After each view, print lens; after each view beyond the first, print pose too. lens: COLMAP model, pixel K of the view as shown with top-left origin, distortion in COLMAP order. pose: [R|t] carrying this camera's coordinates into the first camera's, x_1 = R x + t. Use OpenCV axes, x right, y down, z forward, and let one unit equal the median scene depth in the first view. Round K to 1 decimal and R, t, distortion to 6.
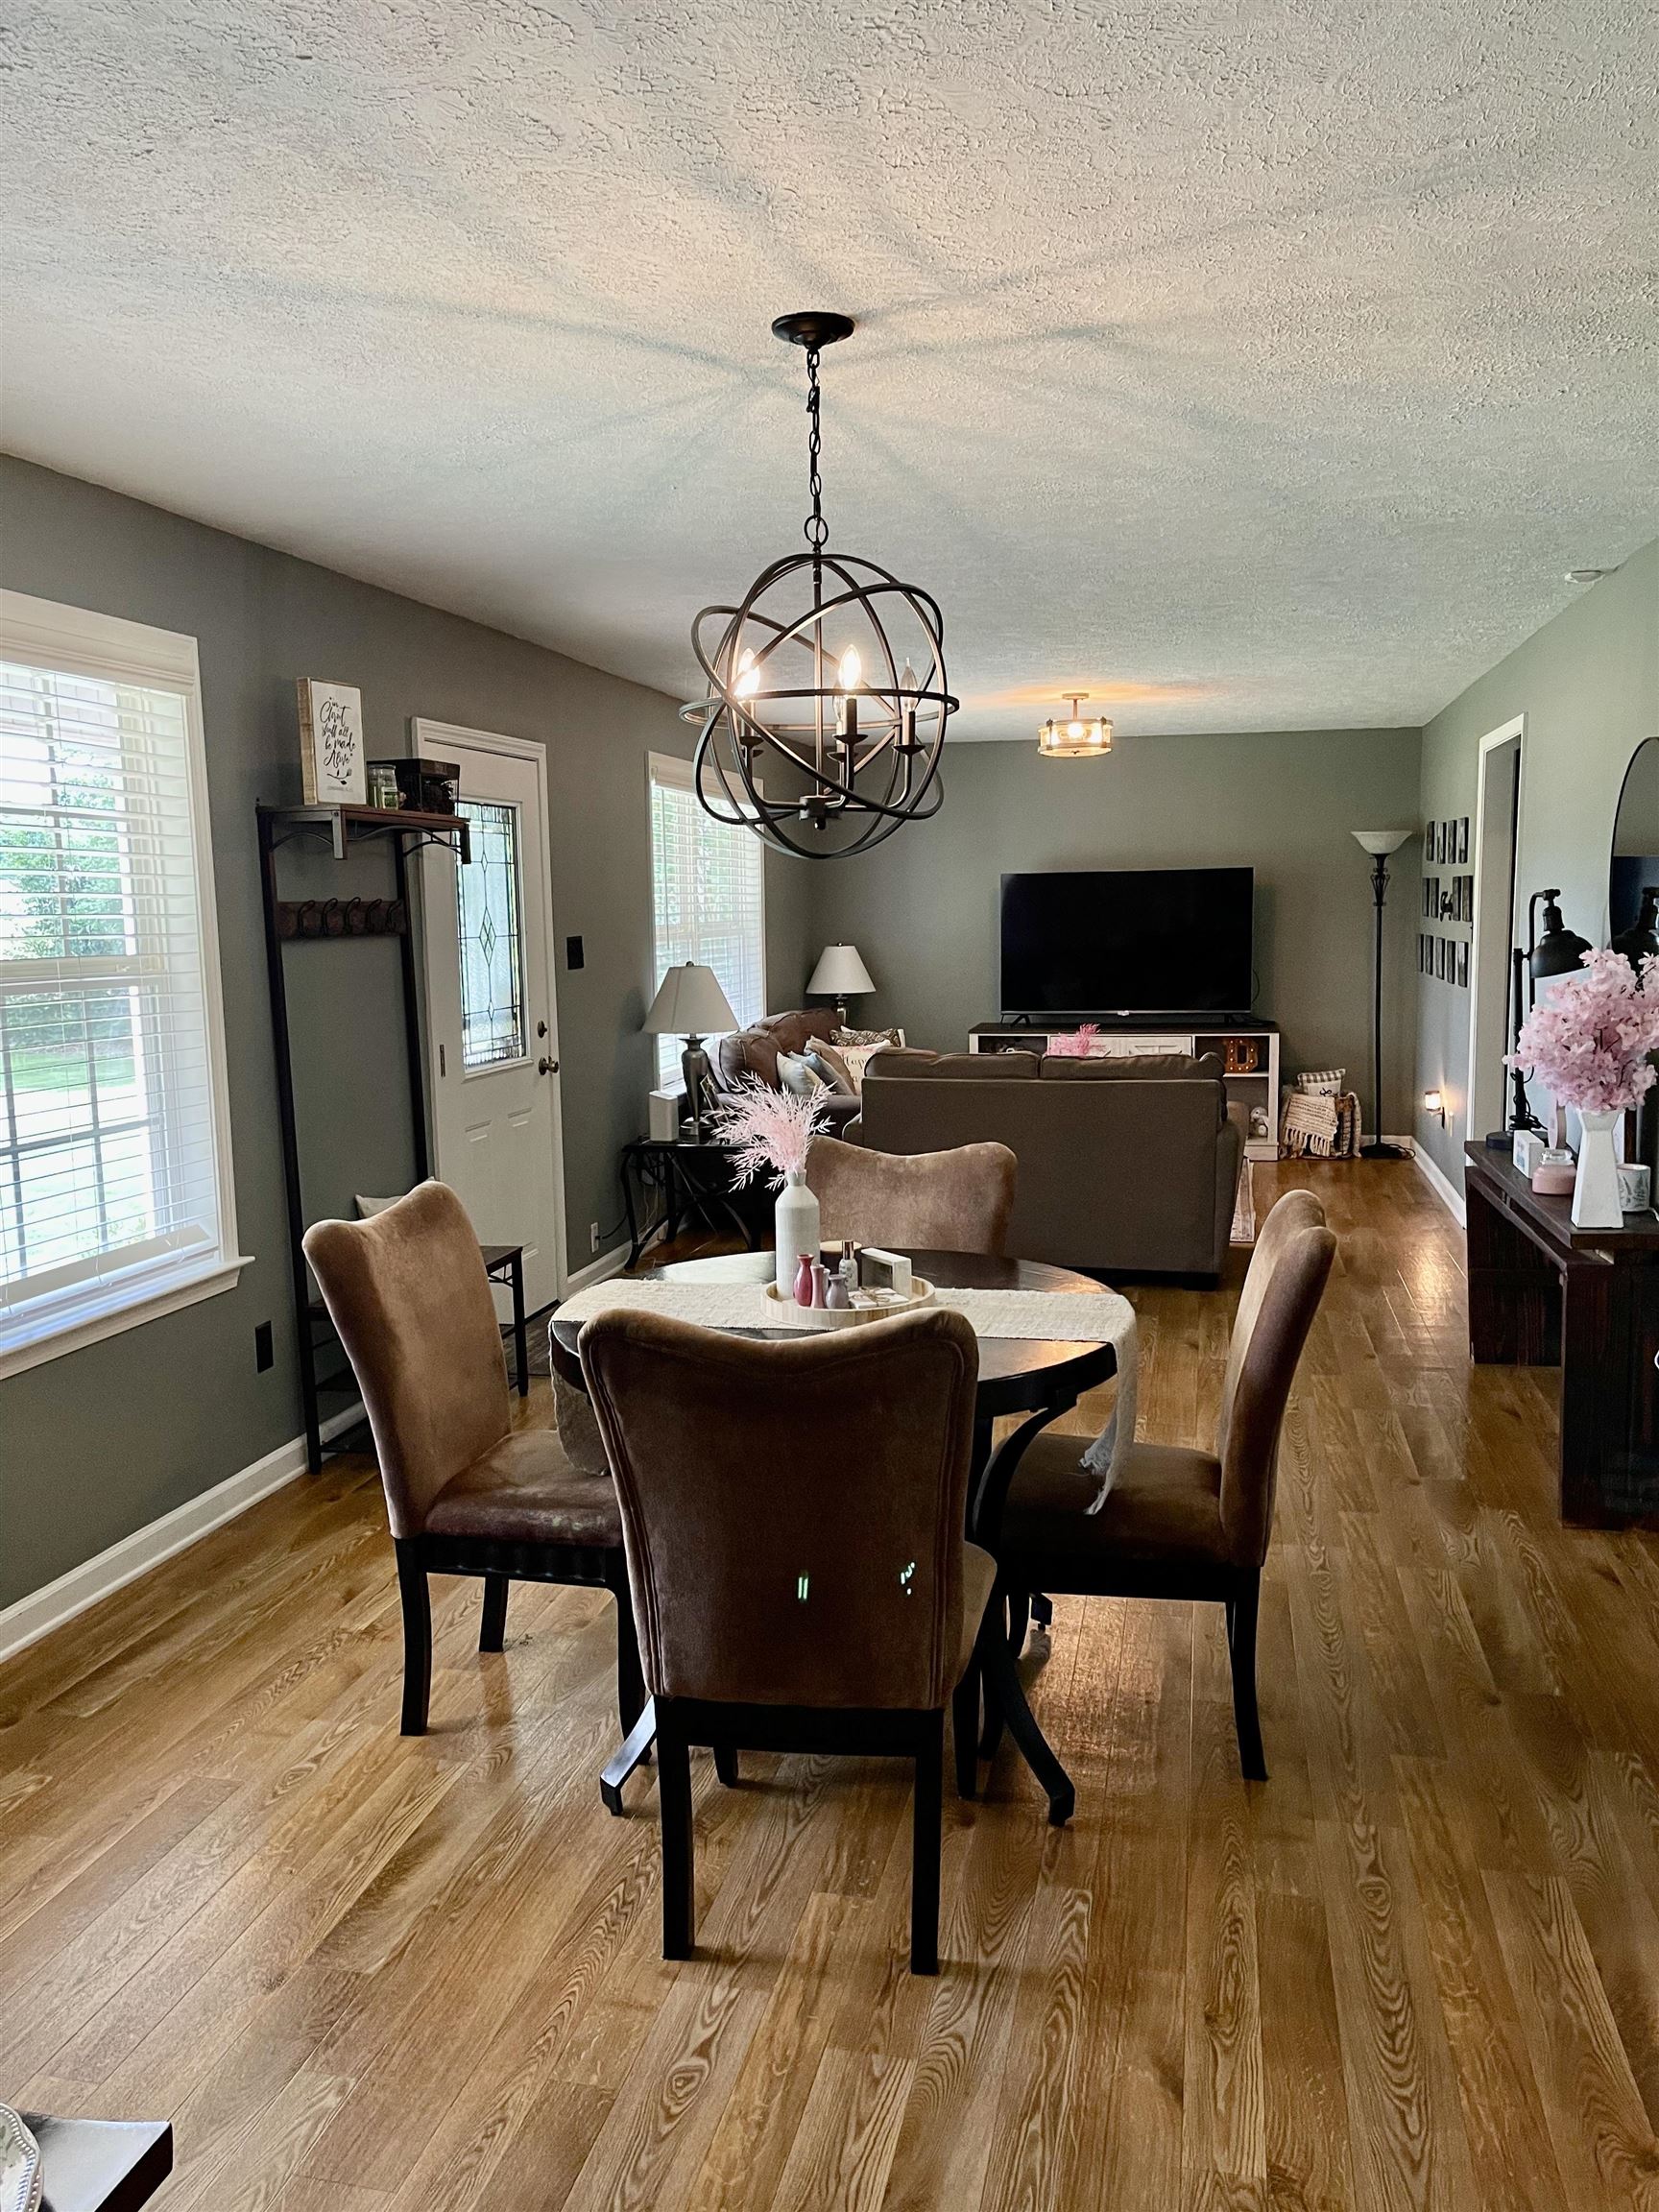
lens RADIAL K [[1666.6, 0, 829.5], [0, 1666.6, 1106.0], [0, 0, 1]] dist [0.070161, -0.092391]
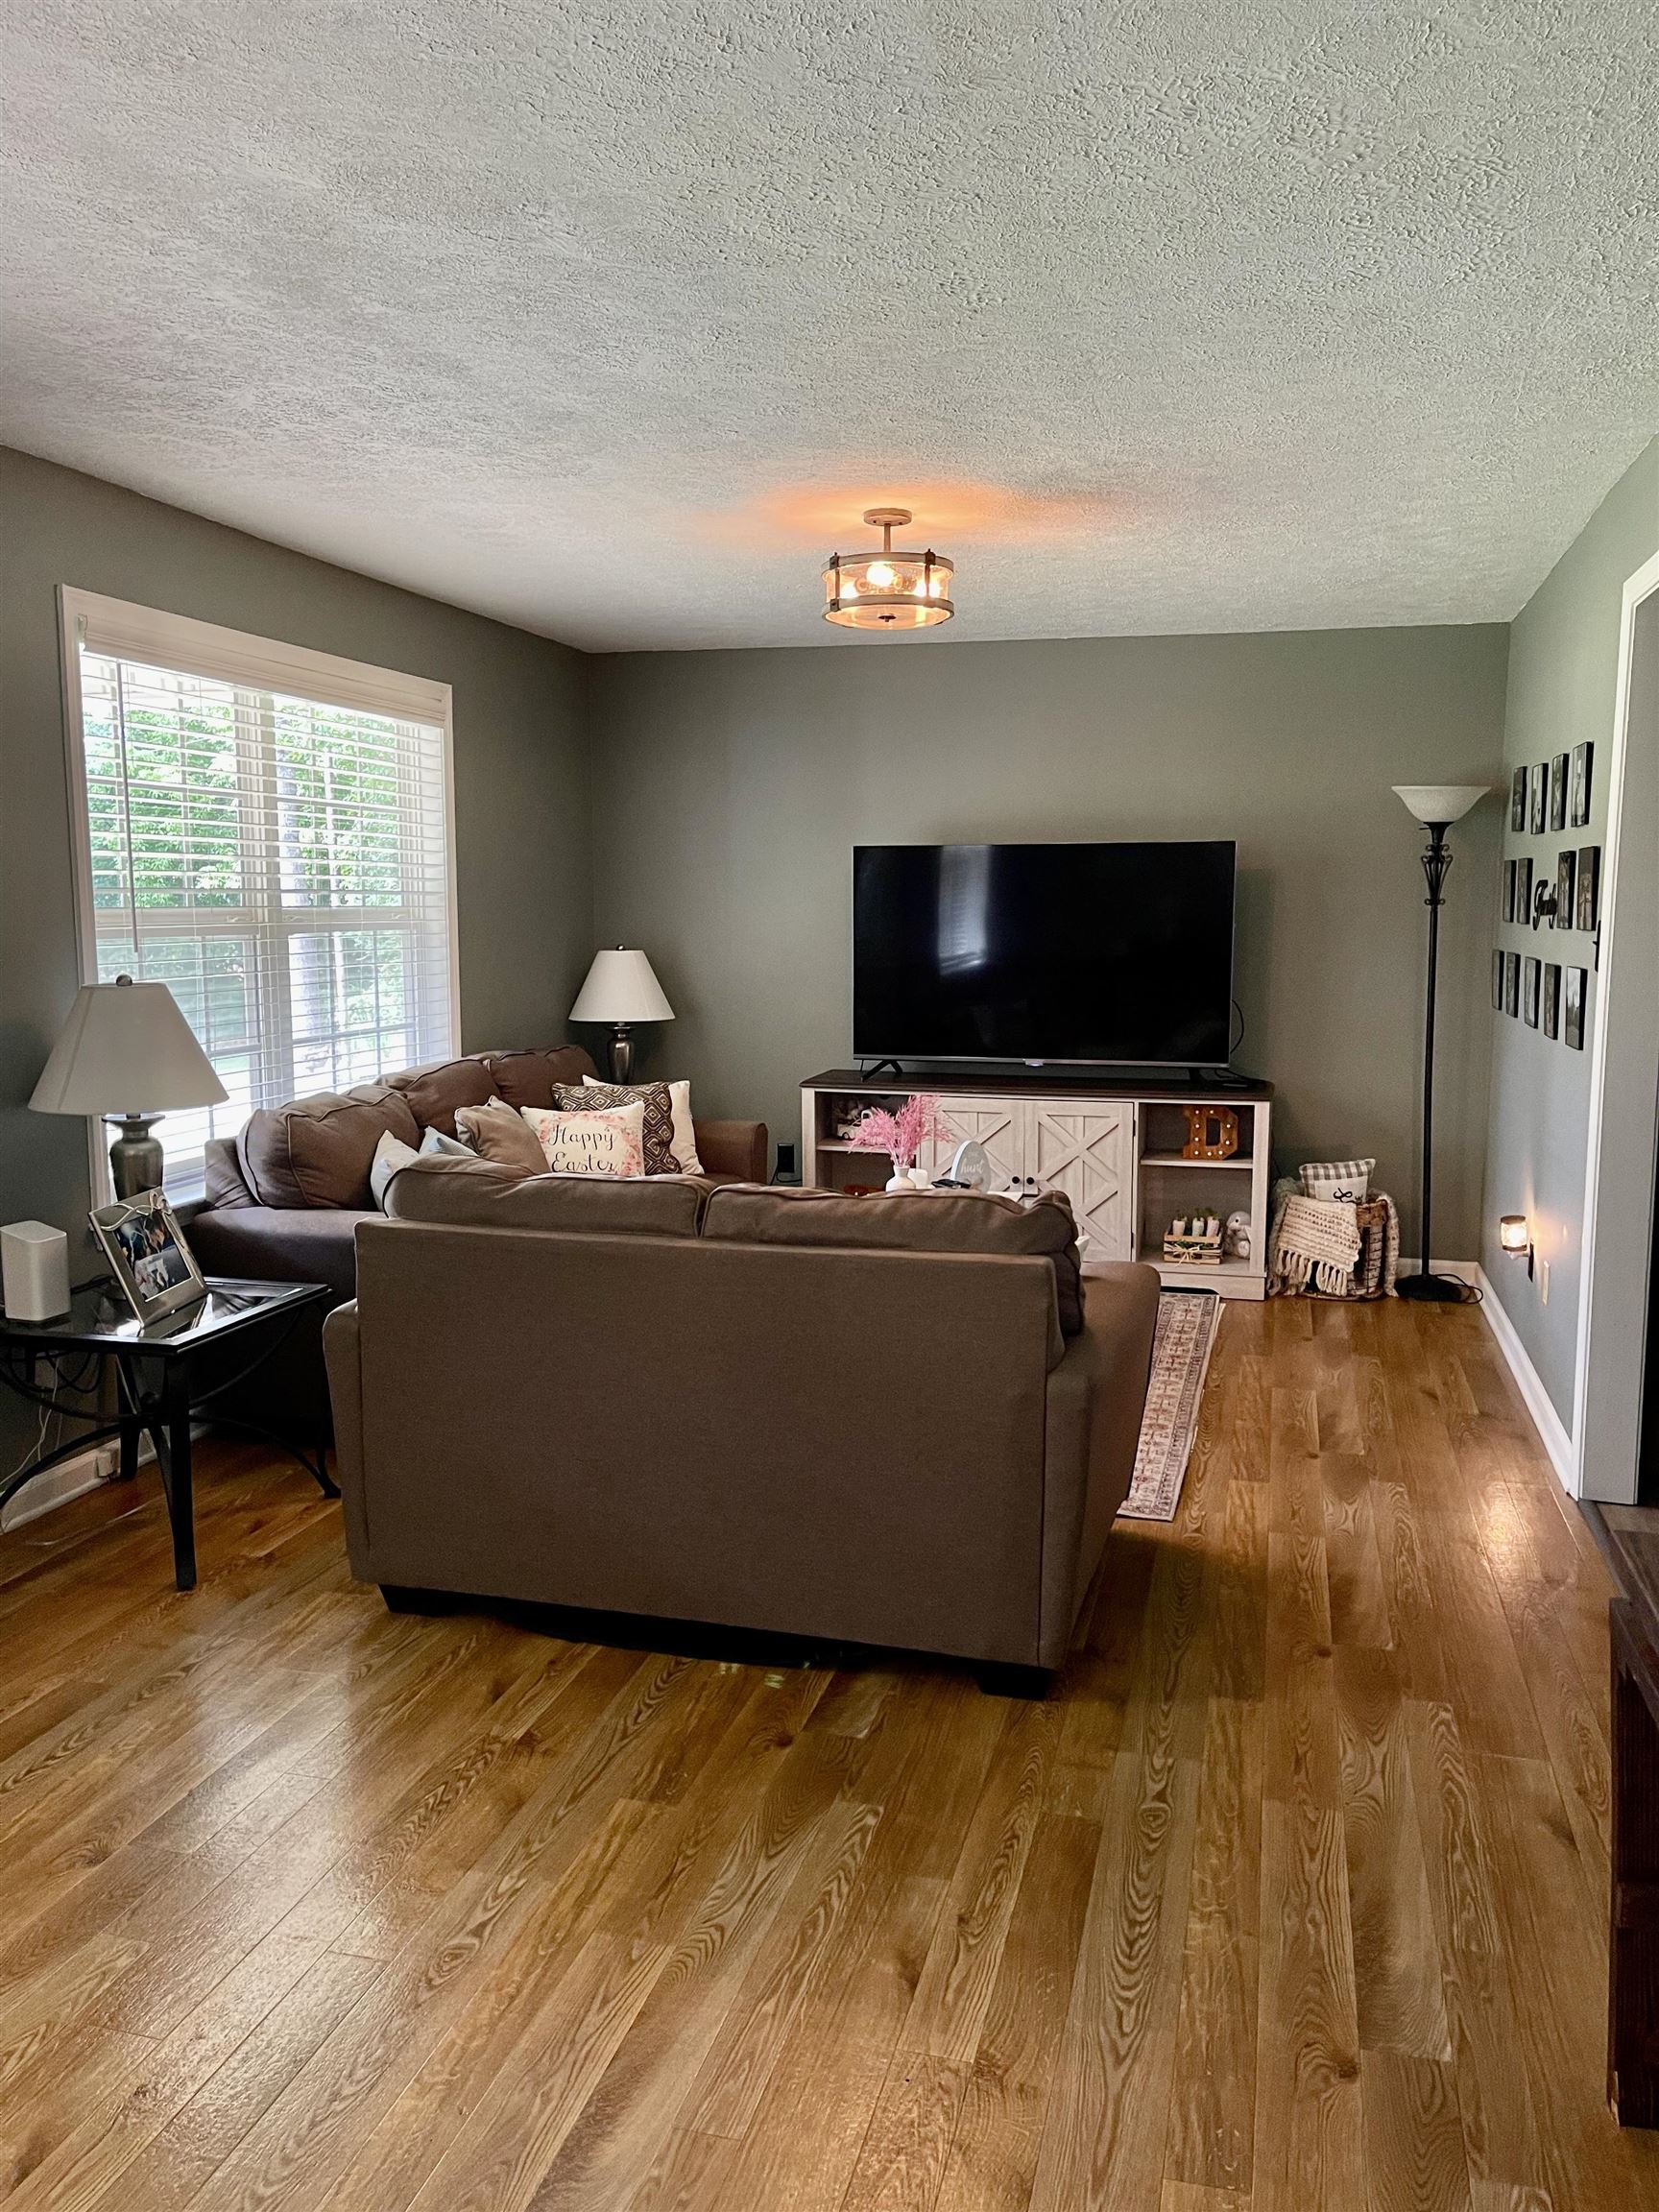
lens RADIAL K [[1666.6, 0, 829.5], [0, 1666.6, 1106.0], [0, 0, 1]] dist [0.070161, -0.092391]
pose [[0.998997, 0.023078, -0.038377, 0.124953], [-0.023056, 0.999734, 0.001012, -0.038459], [0.038390, -0.000126, 0.999263, 0.355375]]
